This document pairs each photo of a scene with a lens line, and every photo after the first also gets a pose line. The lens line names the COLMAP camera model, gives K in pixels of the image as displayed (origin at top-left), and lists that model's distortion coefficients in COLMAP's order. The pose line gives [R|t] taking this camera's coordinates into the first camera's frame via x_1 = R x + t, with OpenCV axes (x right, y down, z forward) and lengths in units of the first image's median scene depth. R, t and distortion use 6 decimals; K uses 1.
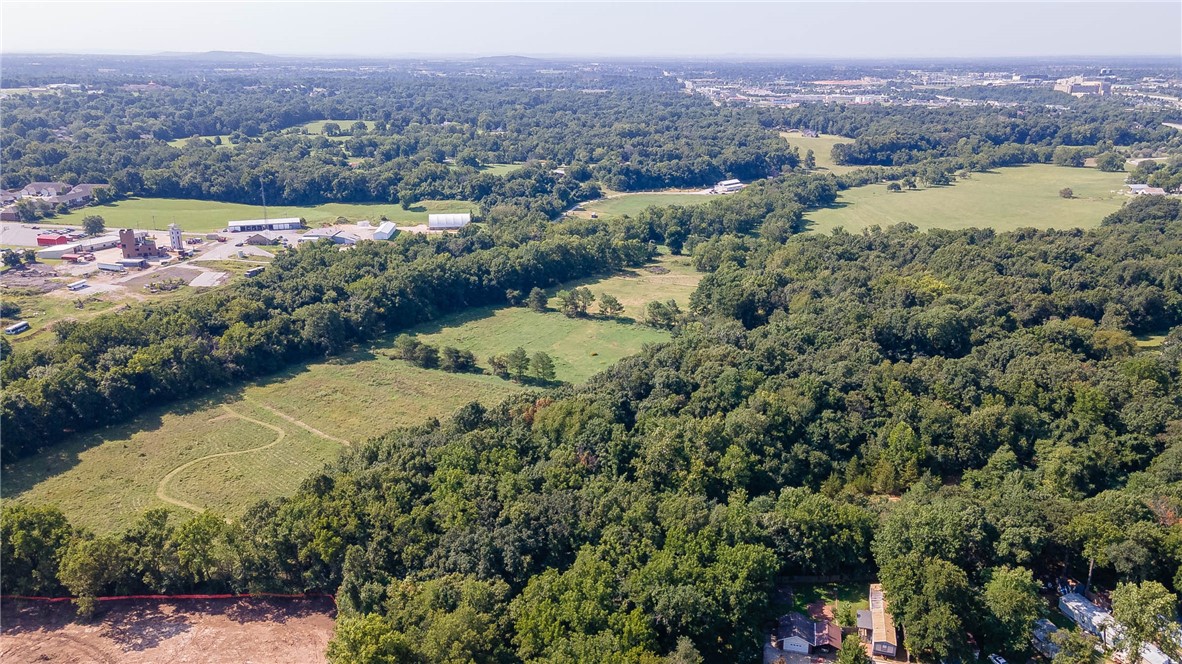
lens RADIAL K [[889.3, 0, 590.4], [0, 889.3, 335.3], [0, 0, 1]] dist [0.019196, 0.049547]
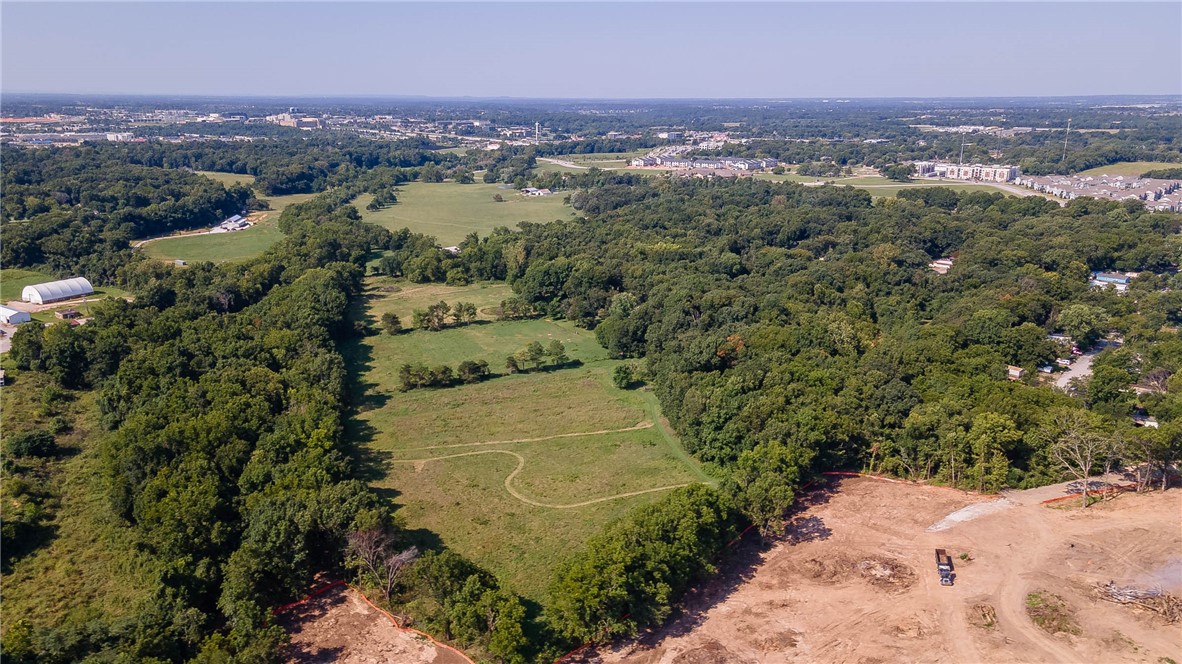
lens RADIAL K [[889.3, 0, 589.4], [0, 889.3, 330.0], [0, 0, 1]] dist [0.019196, 0.049547]
pose [[0.617937, -0.203856, 0.759339, -0.728701], [0.237825, 0.969021, 0.066610, -0.049308], [-0.749395, 0.139429, 0.647277, 0.168468]]
